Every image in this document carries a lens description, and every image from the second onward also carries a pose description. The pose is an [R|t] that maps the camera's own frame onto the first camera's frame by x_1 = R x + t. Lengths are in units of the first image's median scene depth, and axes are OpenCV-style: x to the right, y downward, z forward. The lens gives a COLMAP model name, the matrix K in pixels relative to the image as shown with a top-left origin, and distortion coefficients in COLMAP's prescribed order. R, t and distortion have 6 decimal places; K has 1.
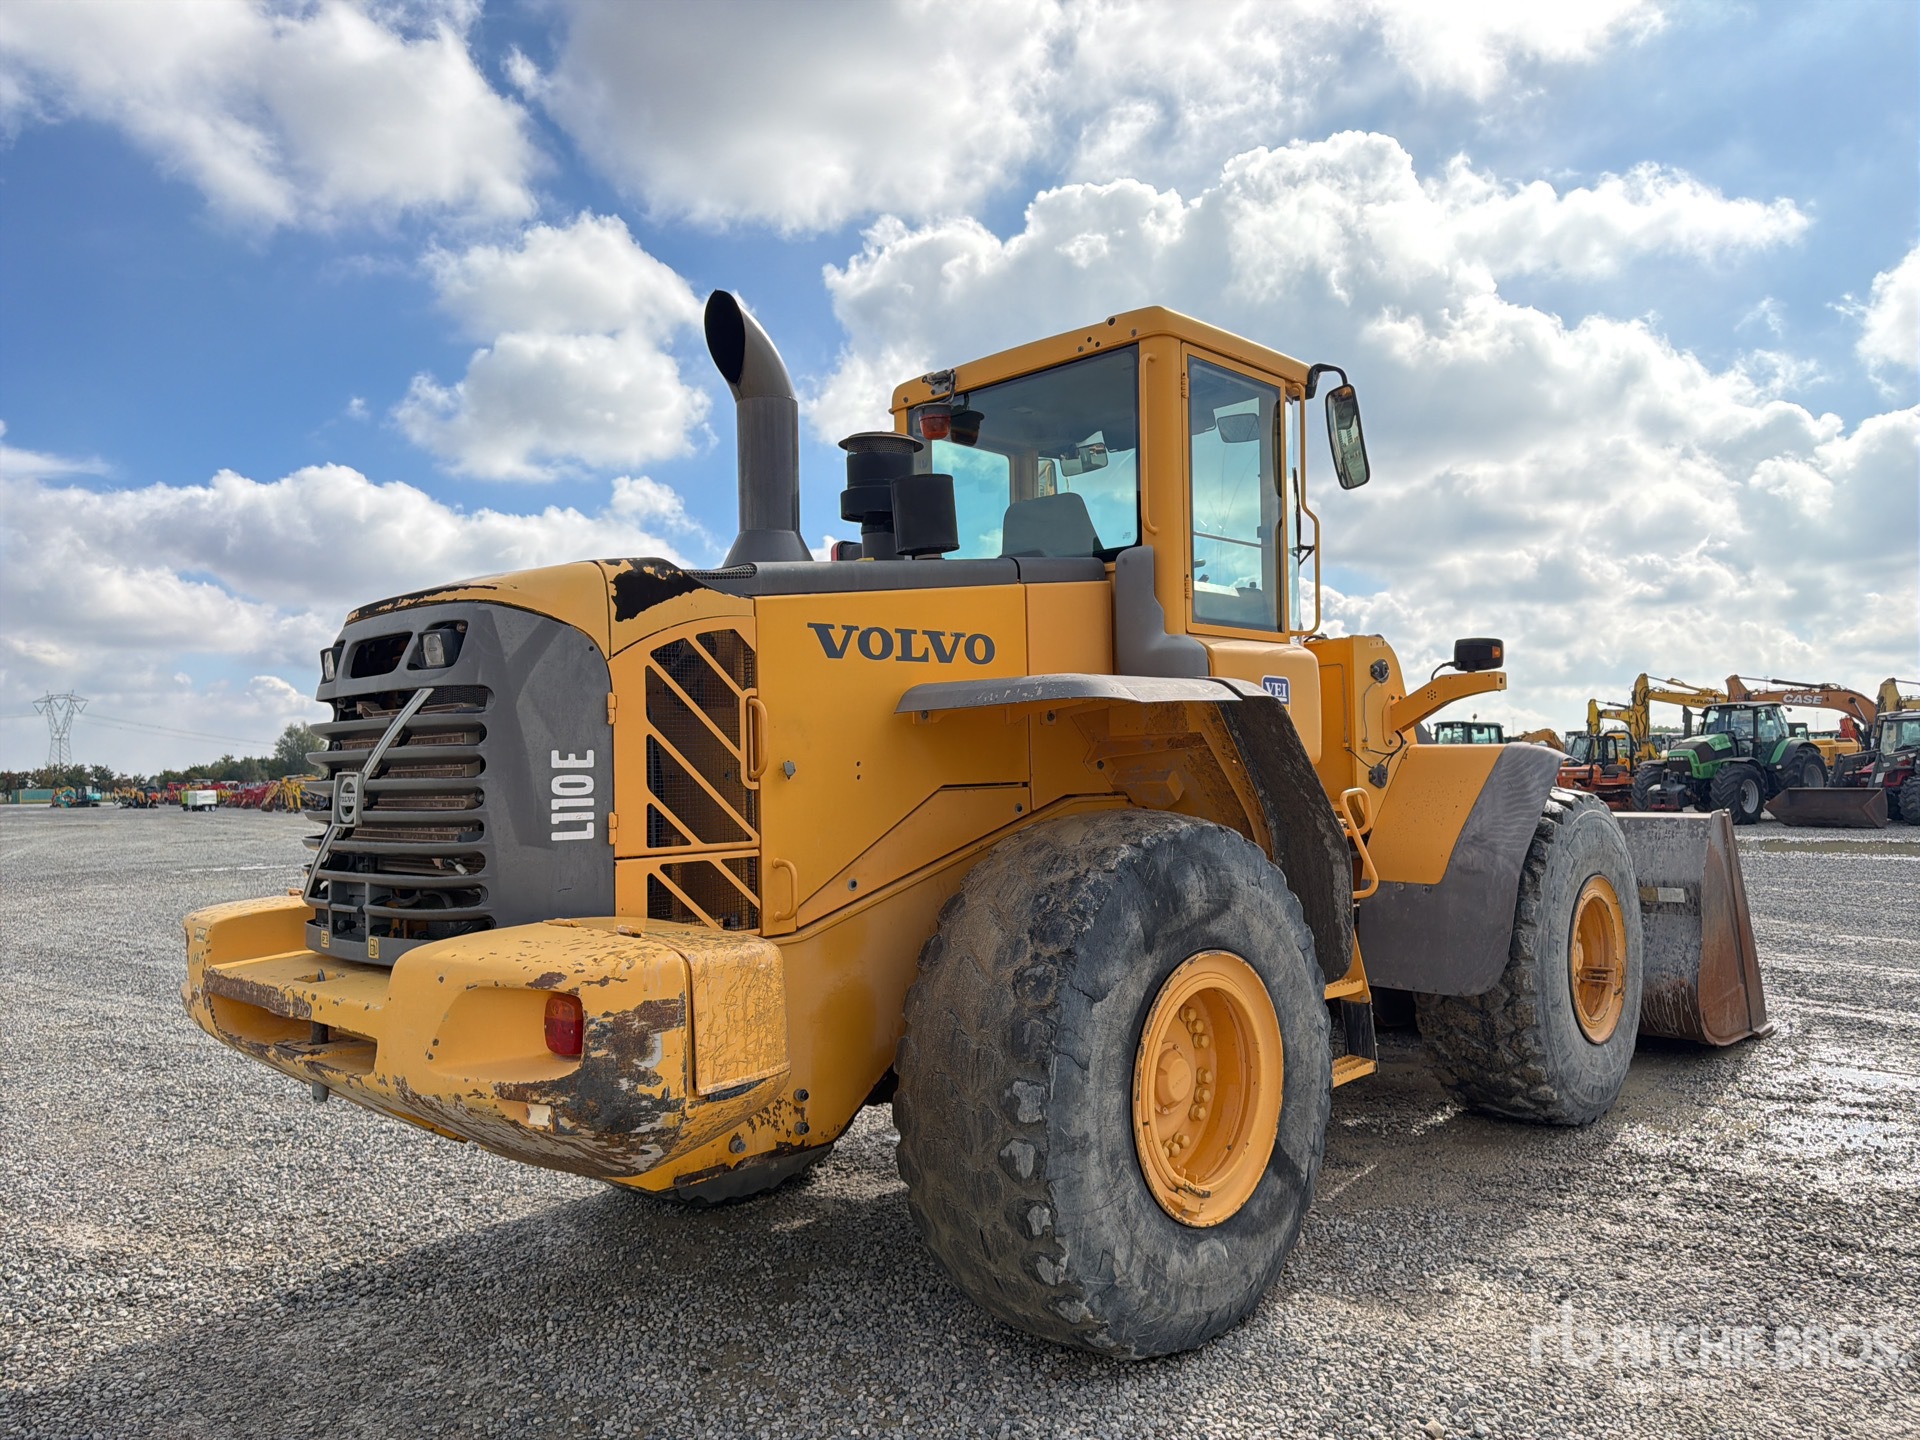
lens RADIAL K [[1334.1, 0, 949.4], [0, 1334.1, 727.2], [0, 0, 1]] dist [0.100033, -0.152590]
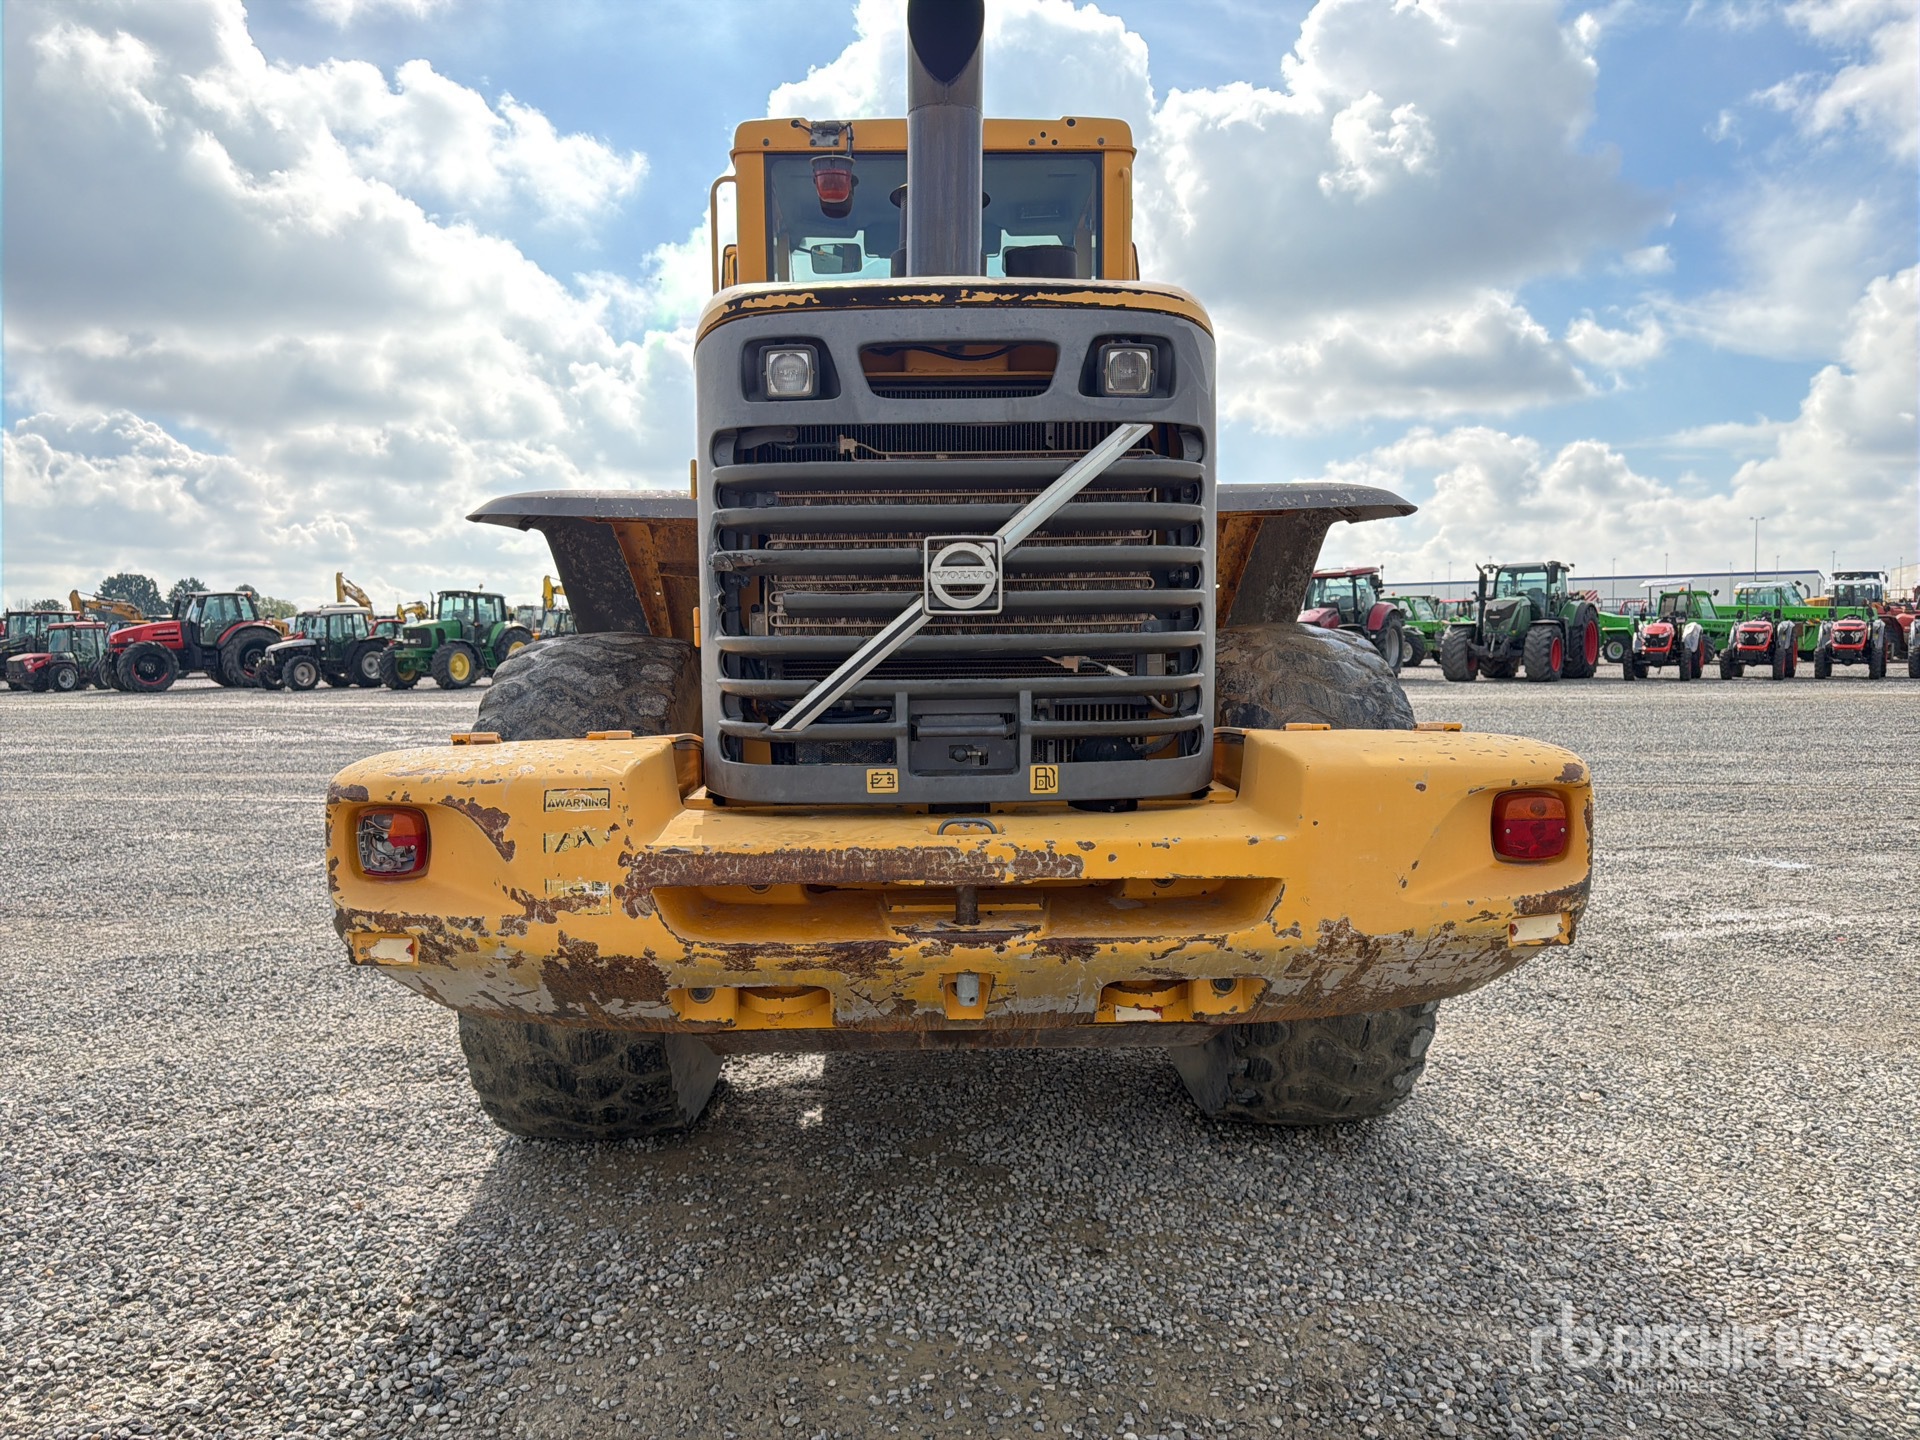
lens RADIAL K [[1354.7, 0, 942.9], [0, 1354.7, 703.8], [0, 0, 1]] dist [0.037624, -0.035900]
pose [[0.716439, -0.026299, 0.697154, -0.839068], [-0.025518, 0.997633, 0.063858, 0.067602], [-0.697183, -0.063540, 0.714072, 0.456153]]
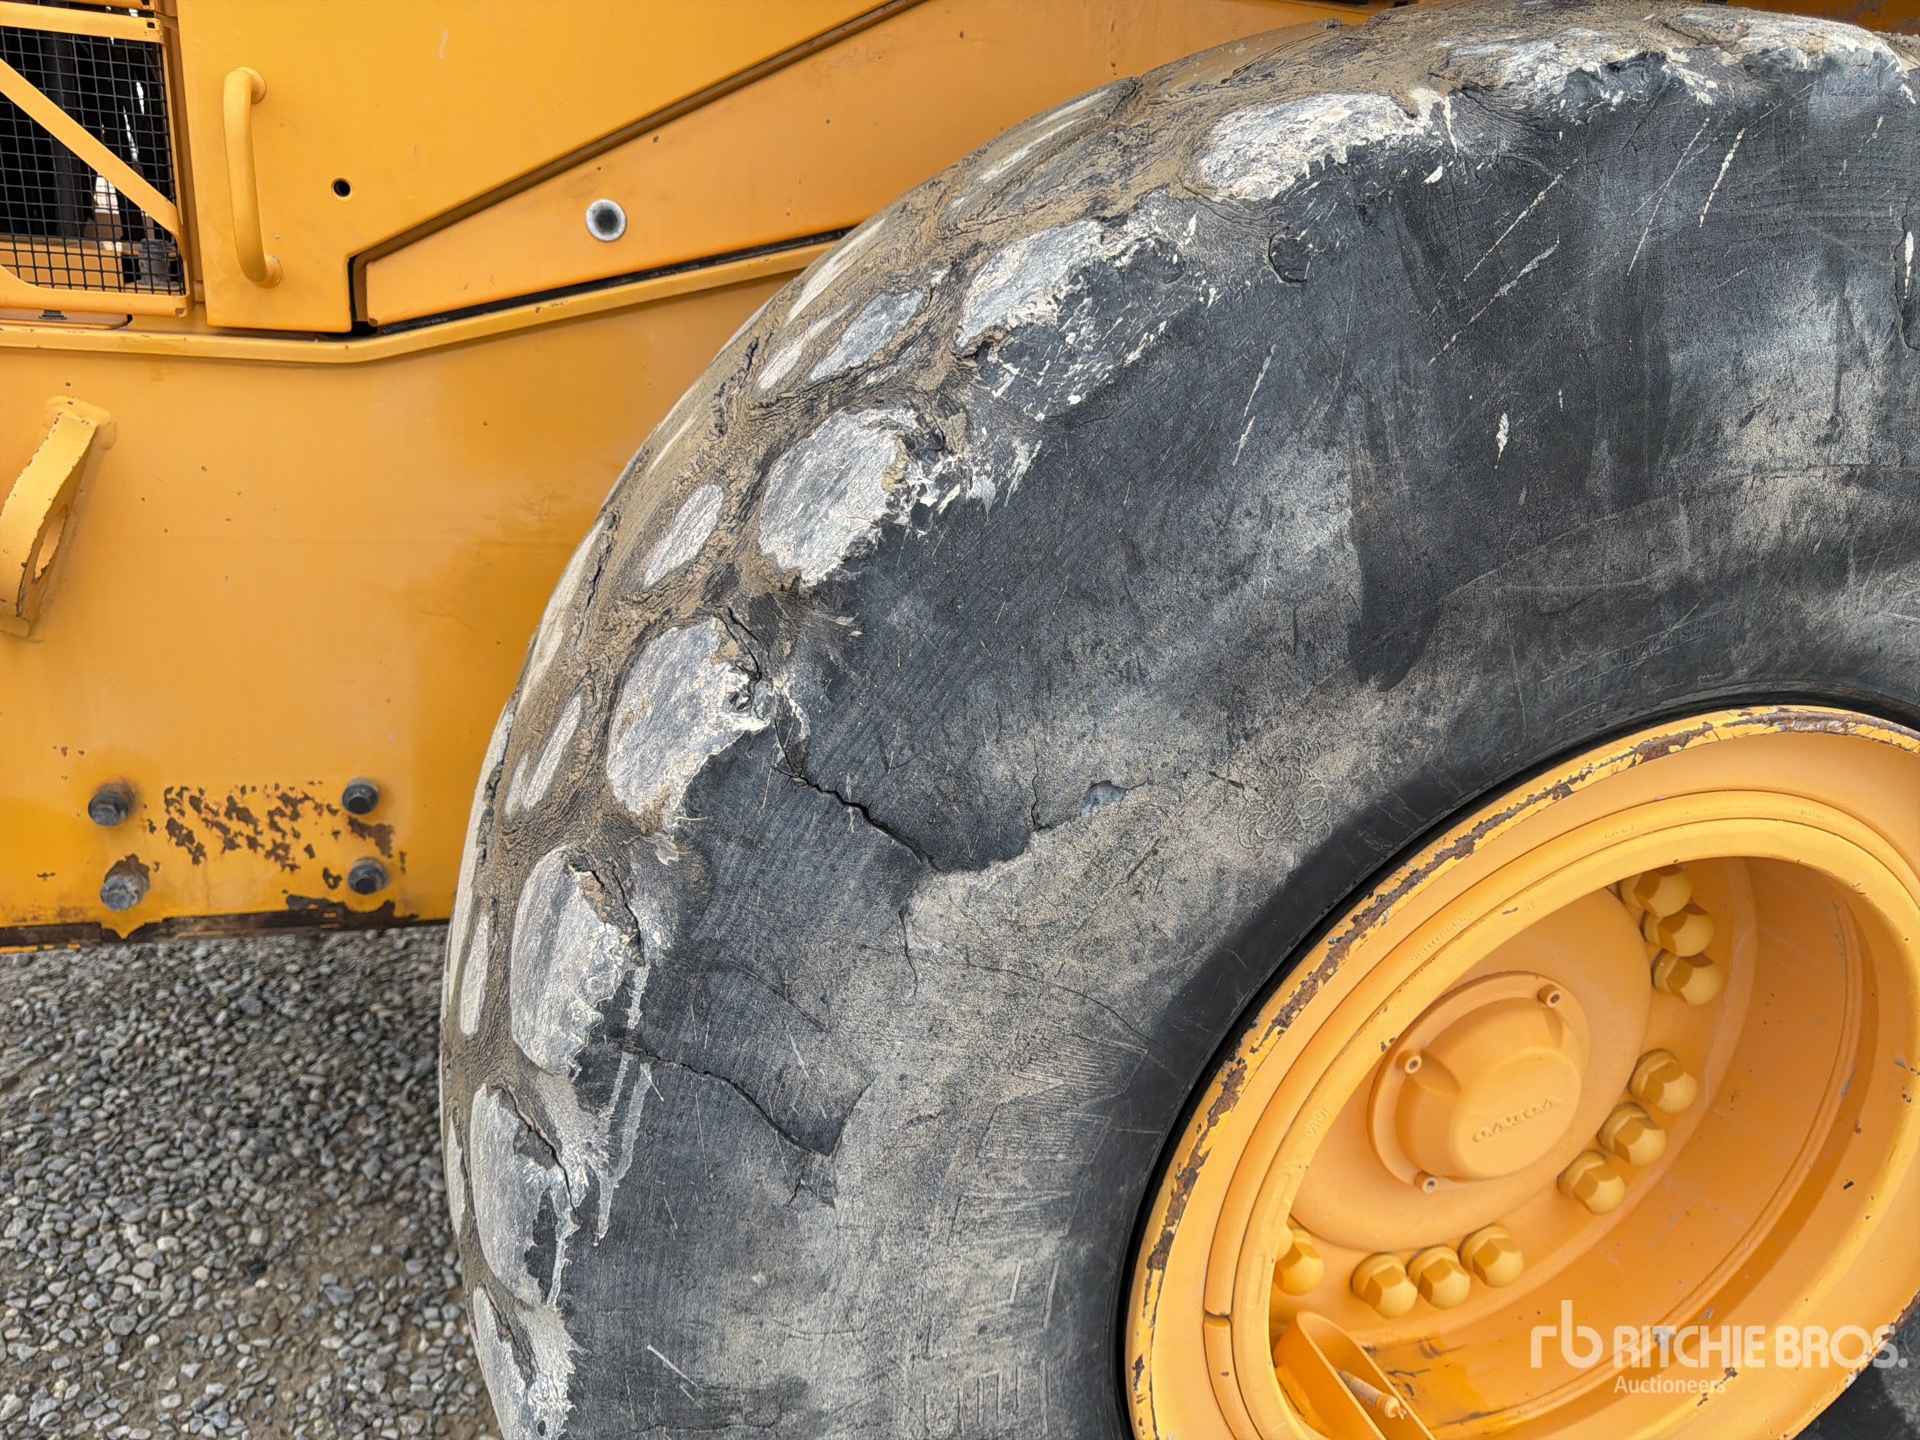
lens RADIAL K [[1334.1, 0, 949.4], [0, 1334.1, 727.2], [0, 0, 1]] dist [0.100033, -0.152590]
pose [[0.871301, 0.262932, -0.414368, 0.169612], [-0.092374, 0.917137, 0.387720, 0.099830], [0.481976, -0.299544, 0.823391, 0.769496]]
